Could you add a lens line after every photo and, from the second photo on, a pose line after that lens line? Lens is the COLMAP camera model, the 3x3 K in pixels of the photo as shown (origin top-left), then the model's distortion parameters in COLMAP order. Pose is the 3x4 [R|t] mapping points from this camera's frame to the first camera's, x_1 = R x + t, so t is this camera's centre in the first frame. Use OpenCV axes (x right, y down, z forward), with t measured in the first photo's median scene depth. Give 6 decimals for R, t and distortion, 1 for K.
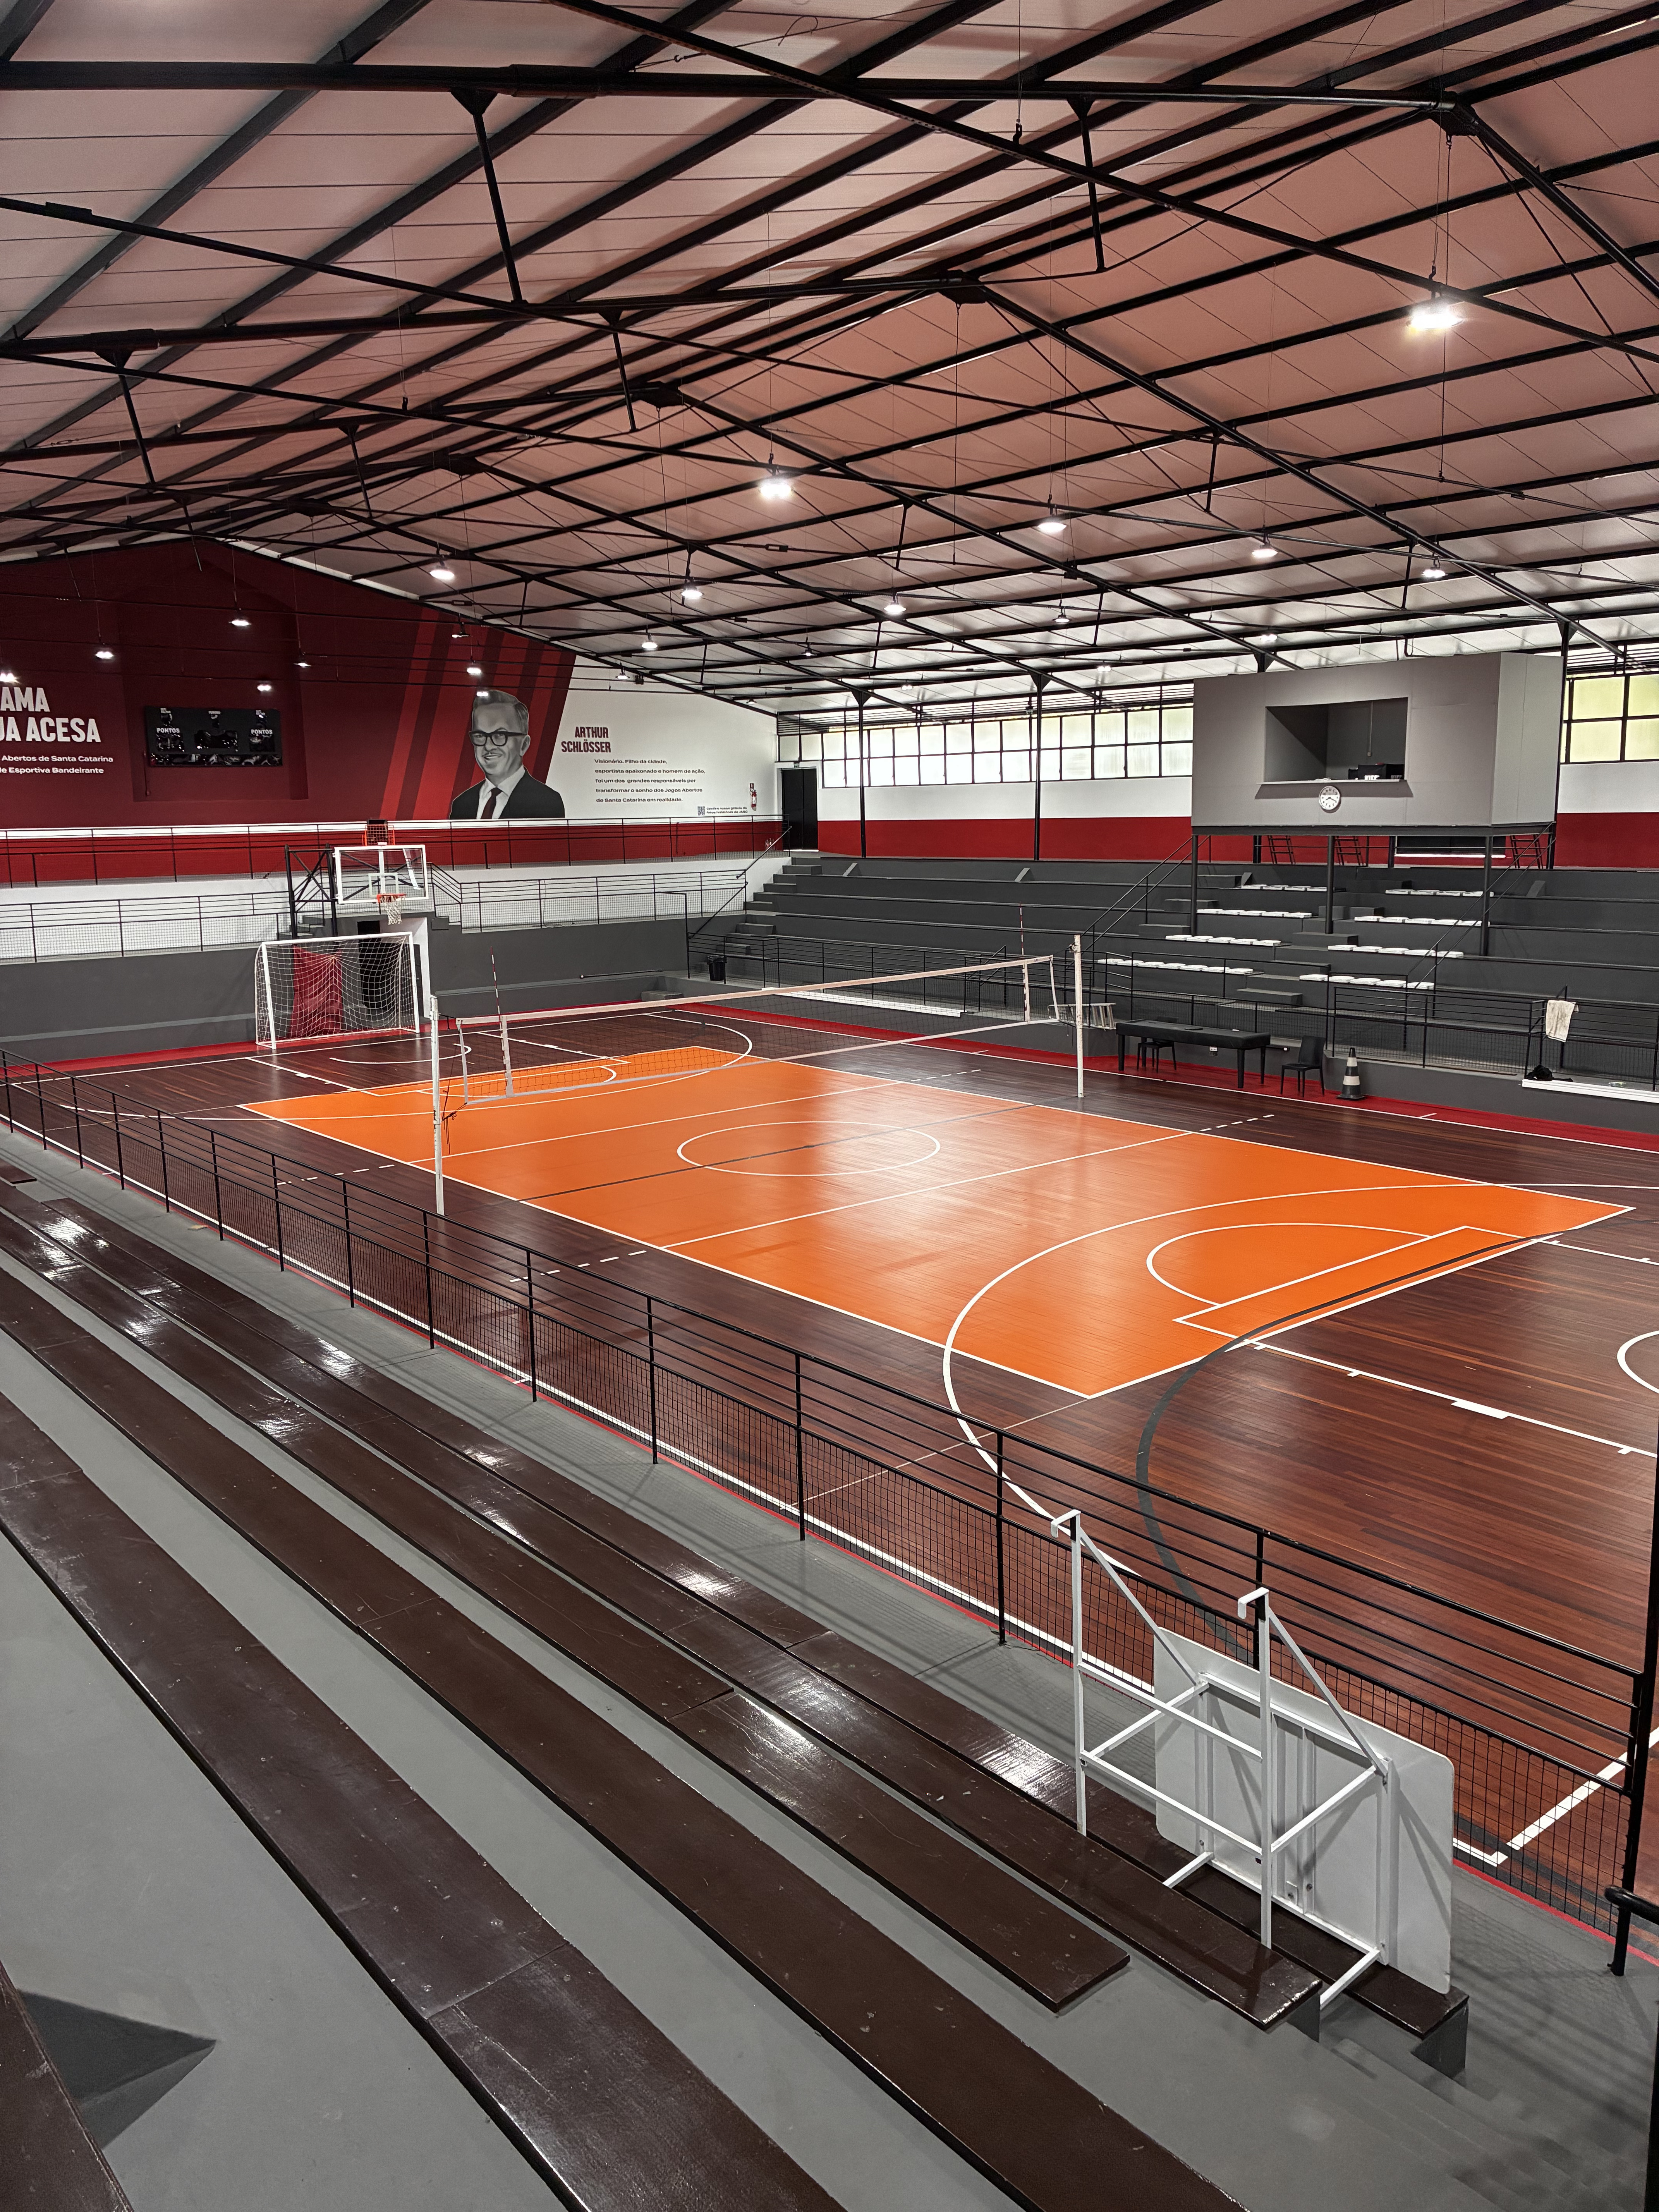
lens RADIAL K [[1641.7, 0, 826.6], [0, 1641.7, 1155.8], [0, 0, 1]] dist [0.051838, -0.002445]
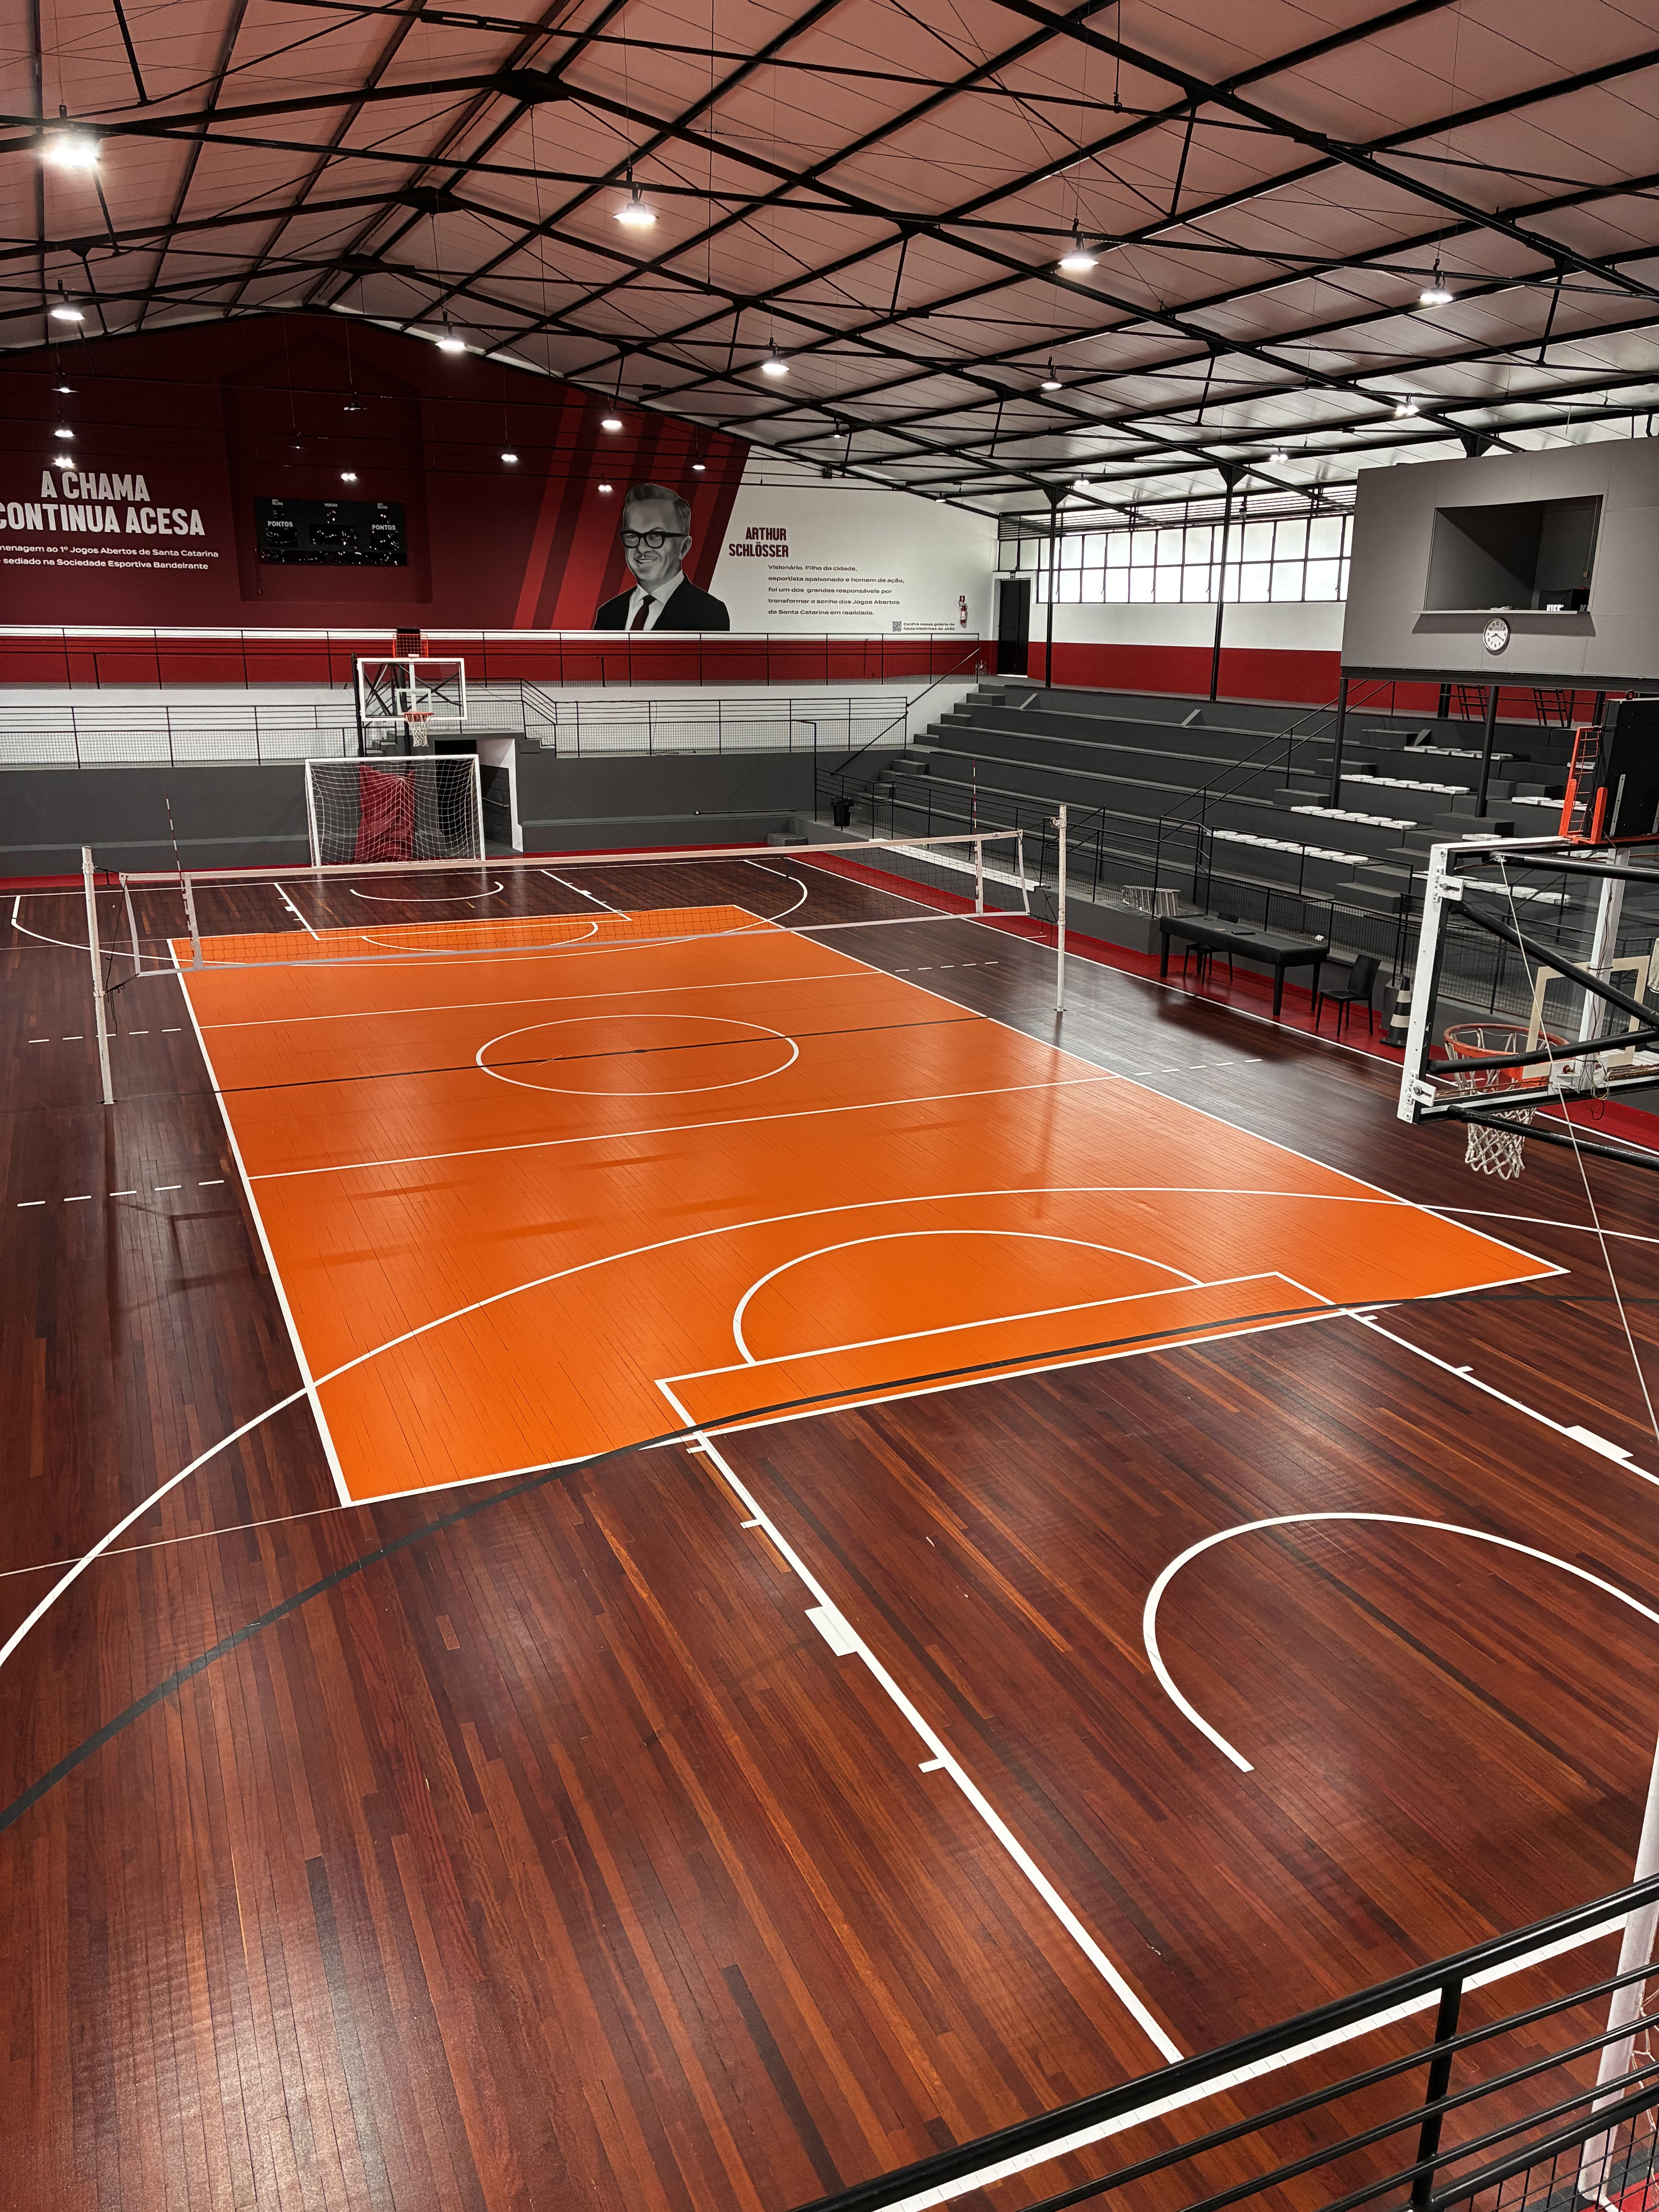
lens RADIAL K [[1676.5, 0, 843.1], [0, 1676.5, 1108.7], [0, 0, 1]] dist [0.025530, 0.101056]
pose [[0.961108, 0.102028, -0.256636, 0.198858], [-0.082060, 0.992790, 0.087375, -0.037981], [0.263701, -0.062917, 0.962550, 0.139547]]
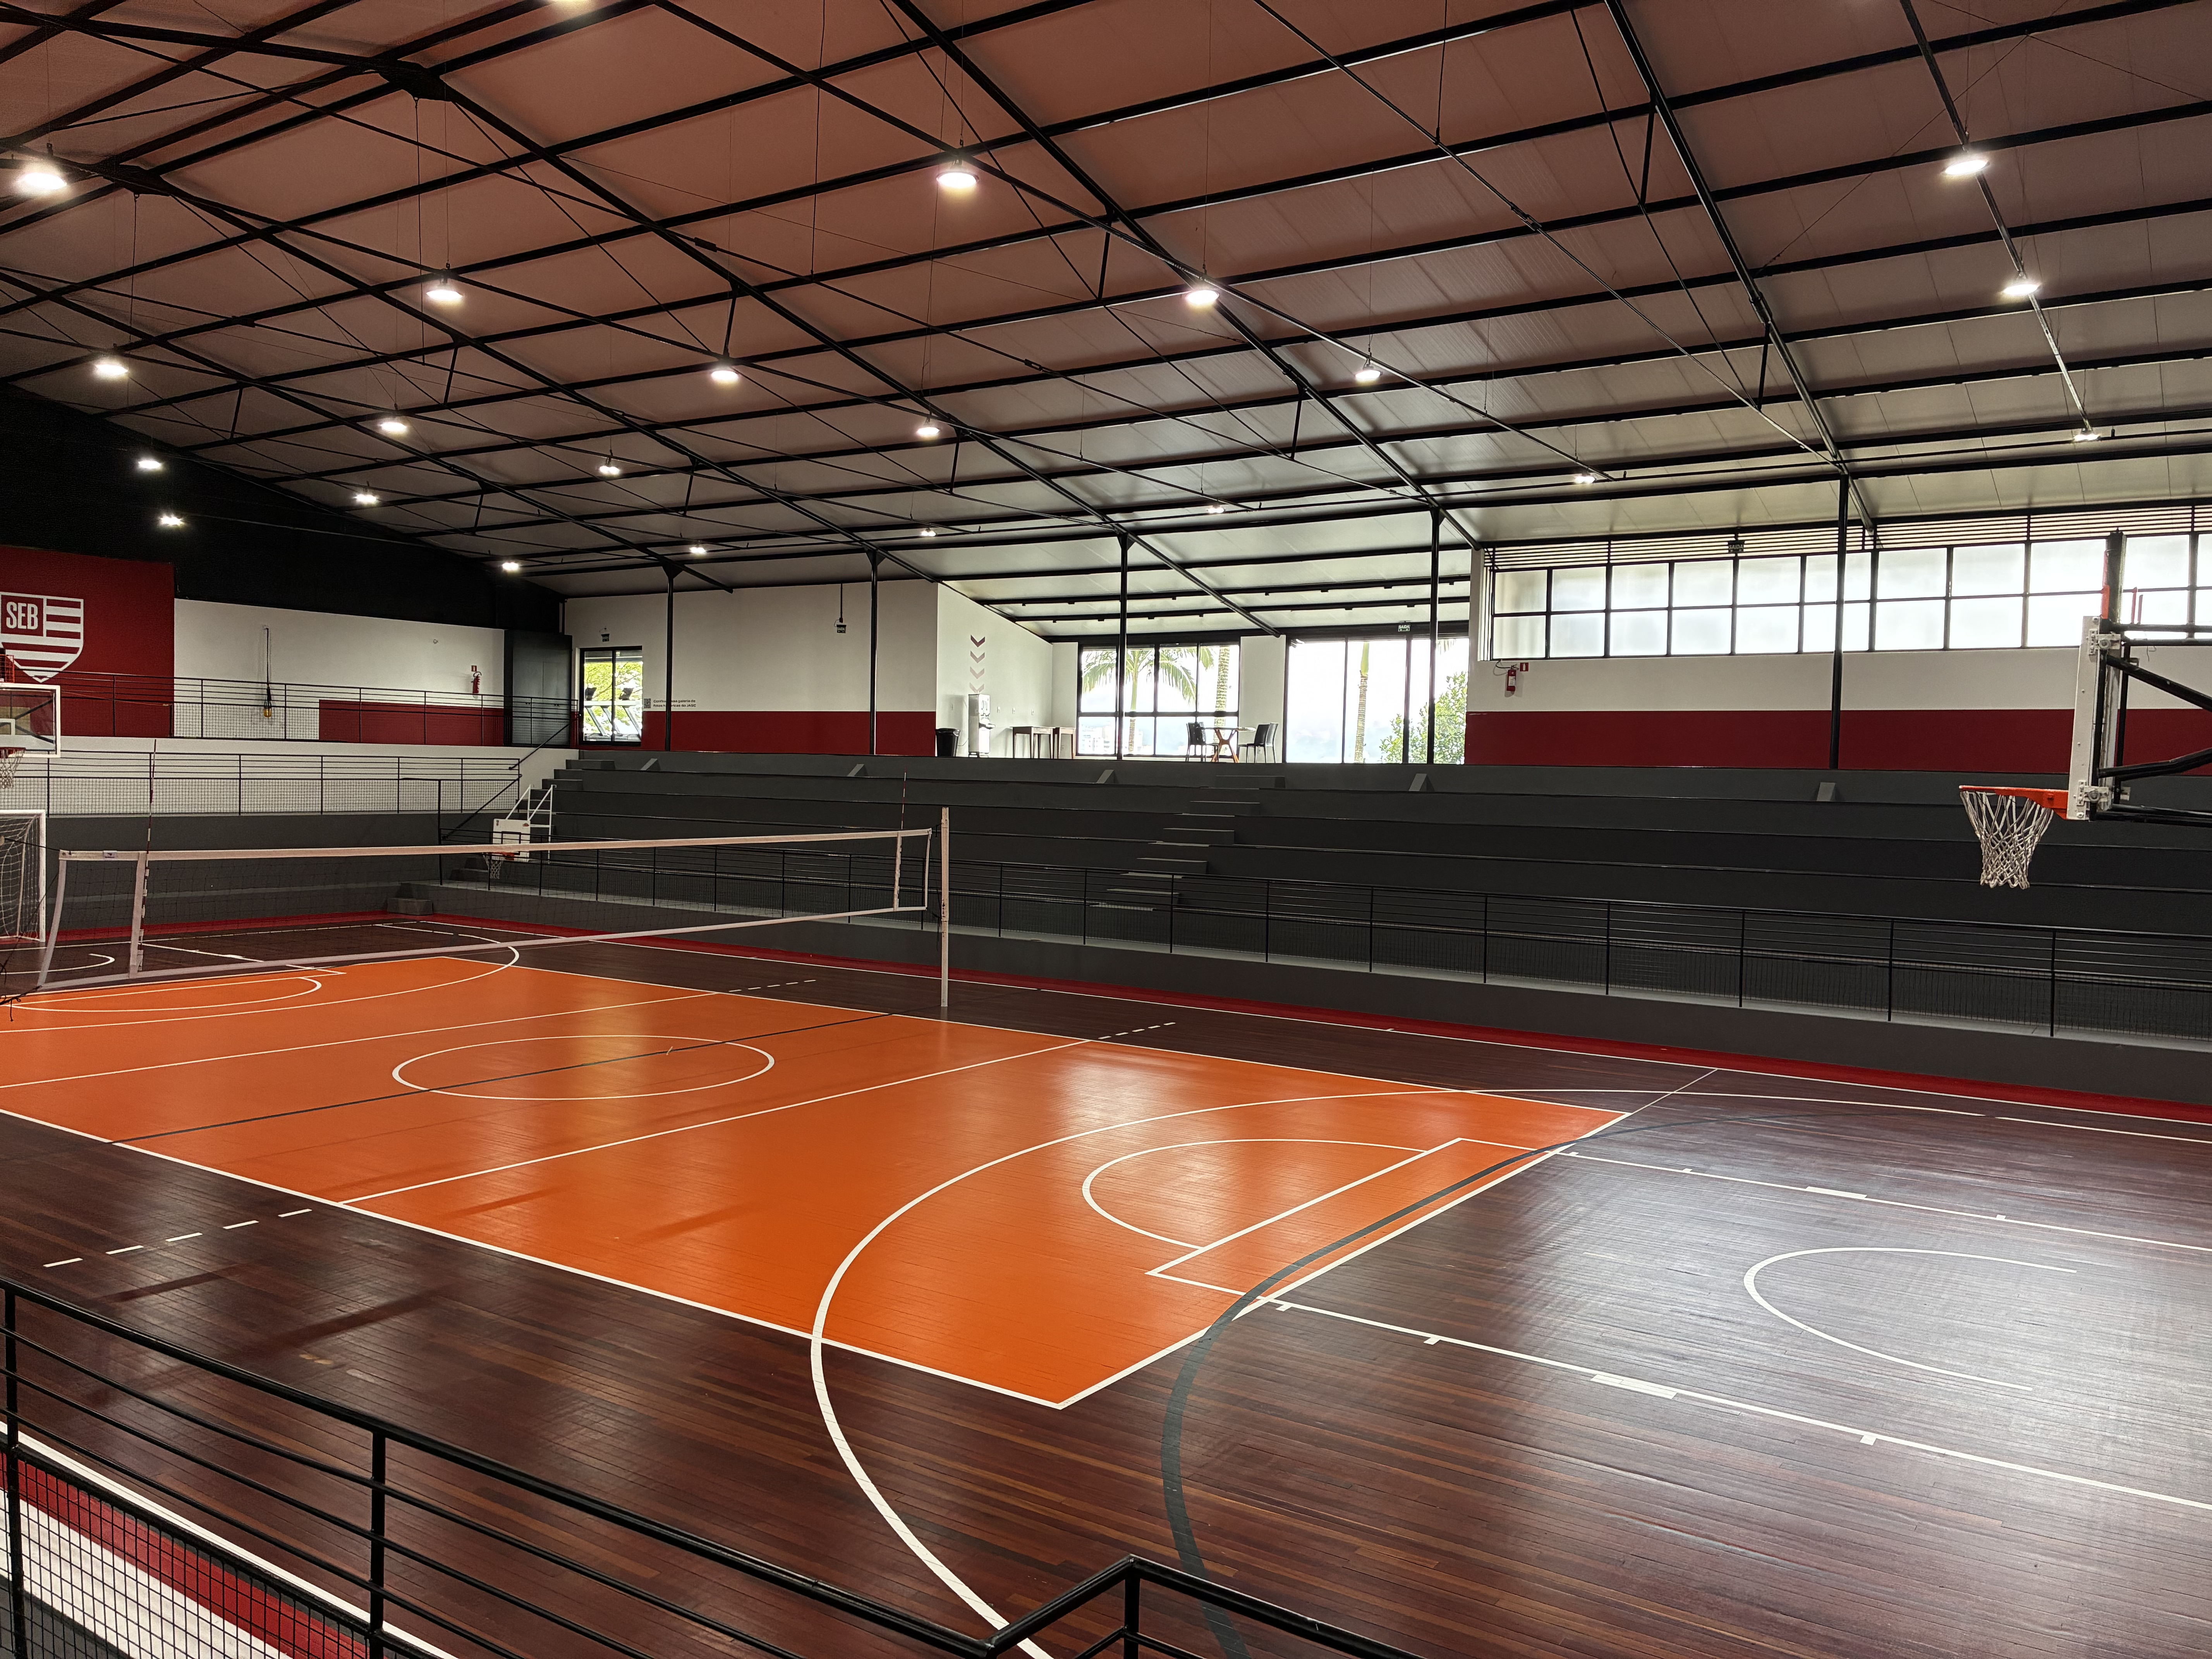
lens RADIAL K [[1656.4, 0, 1100.7], [0, 1656.4, 822.0], [0, 0, 1]] dist [0.026248, -0.008567]
pose [[0.960856, 0.032732, 0.275109, 0.001610], [0.017838, 0.983627, -0.179332, 0.017508], [-0.276474, 0.177220, 0.944540, 0.146258]]
